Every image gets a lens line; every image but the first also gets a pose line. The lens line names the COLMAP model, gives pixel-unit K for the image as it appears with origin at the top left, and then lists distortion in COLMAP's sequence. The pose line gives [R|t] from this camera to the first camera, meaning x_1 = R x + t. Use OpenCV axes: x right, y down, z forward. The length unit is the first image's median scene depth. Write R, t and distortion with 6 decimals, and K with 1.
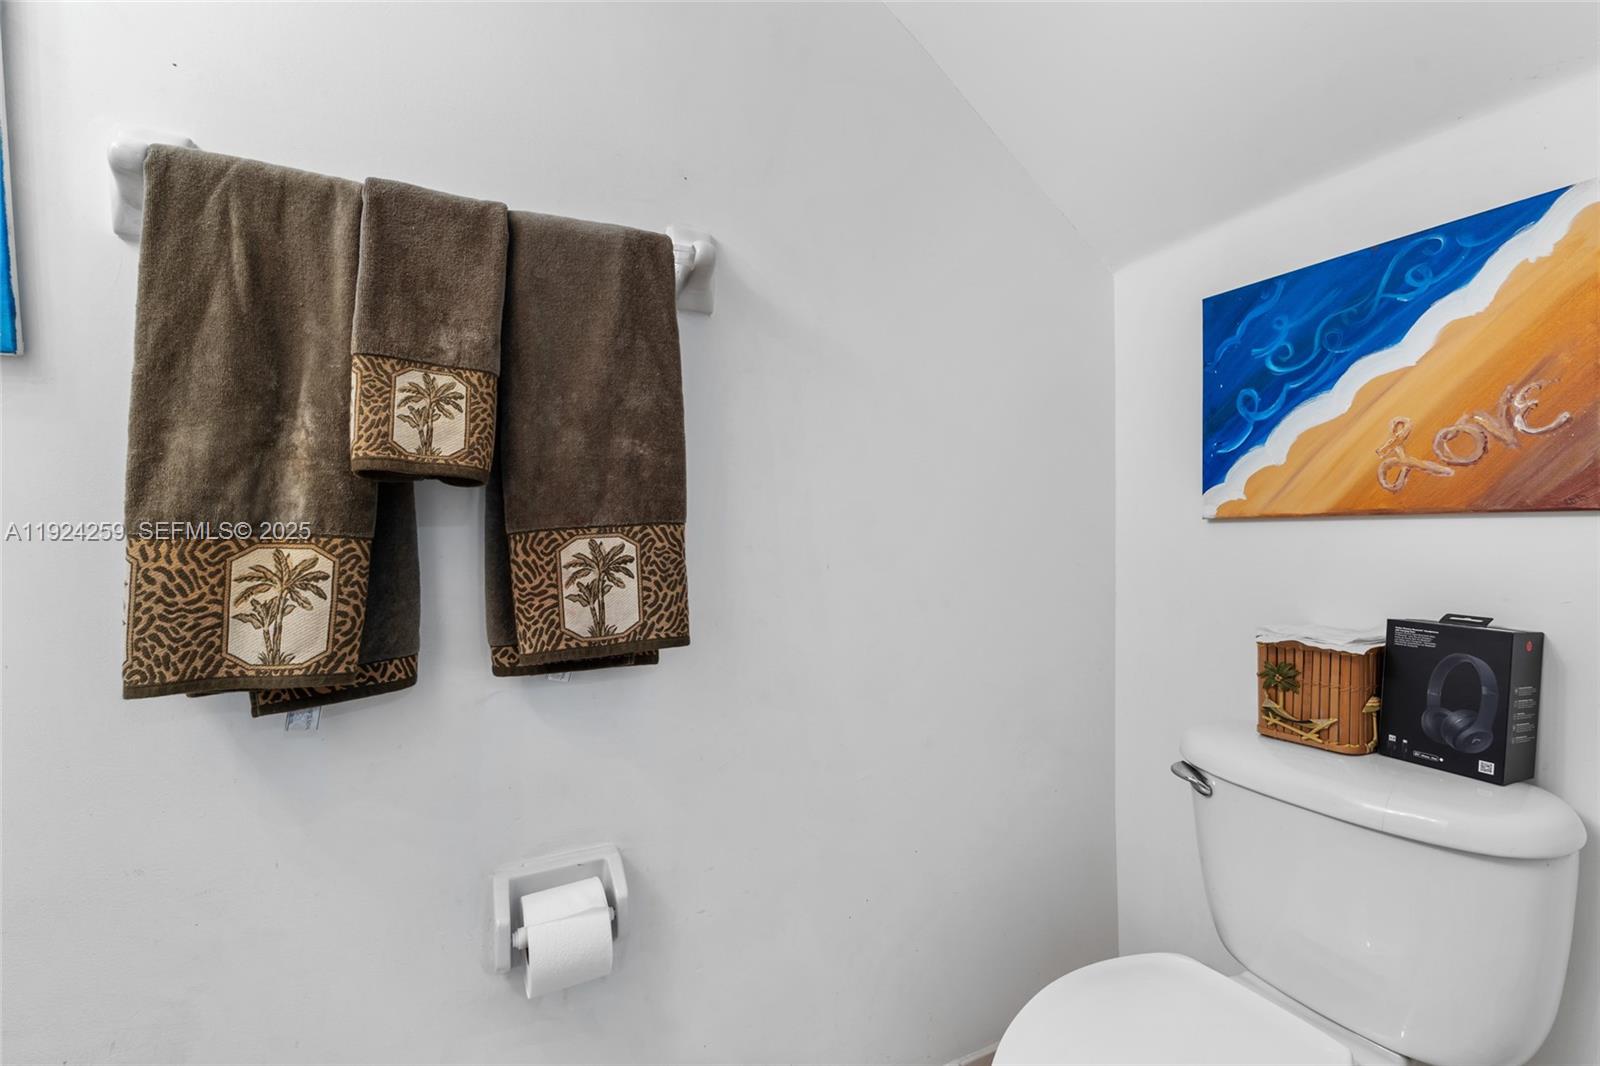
lens RADIAL K [[710.1, 0, 800.8], [0, 710.1, 534.8], [0, 0, 1]] dist [-0.001536, 0.000256]
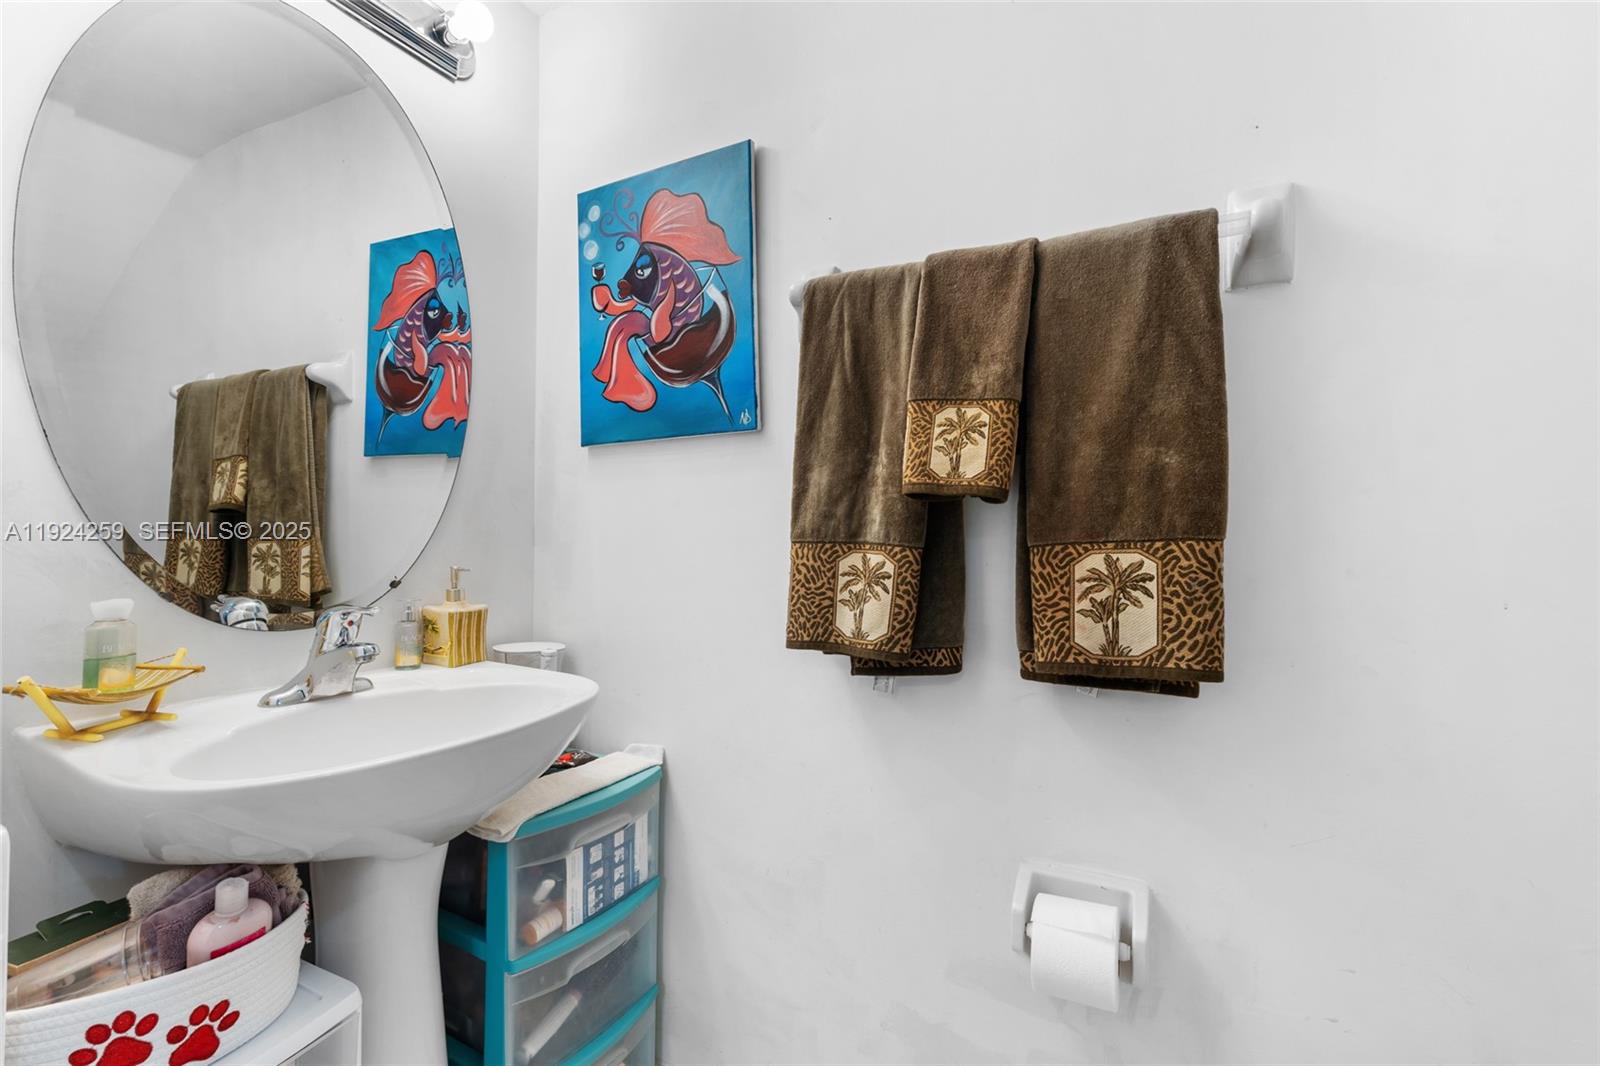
lens RADIAL K [[710.1, 0, 797.9], [0, 710.1, 533.6], [0, 0, 1]] dist [-0.001536, 0.000256]
pose [[0.587220, 0.013829, -0.809309, 0.259093], [-0.018953, 0.999815, 0.003332, -0.018724], [0.809205, 0.013382, 0.587373, 0.095161]]
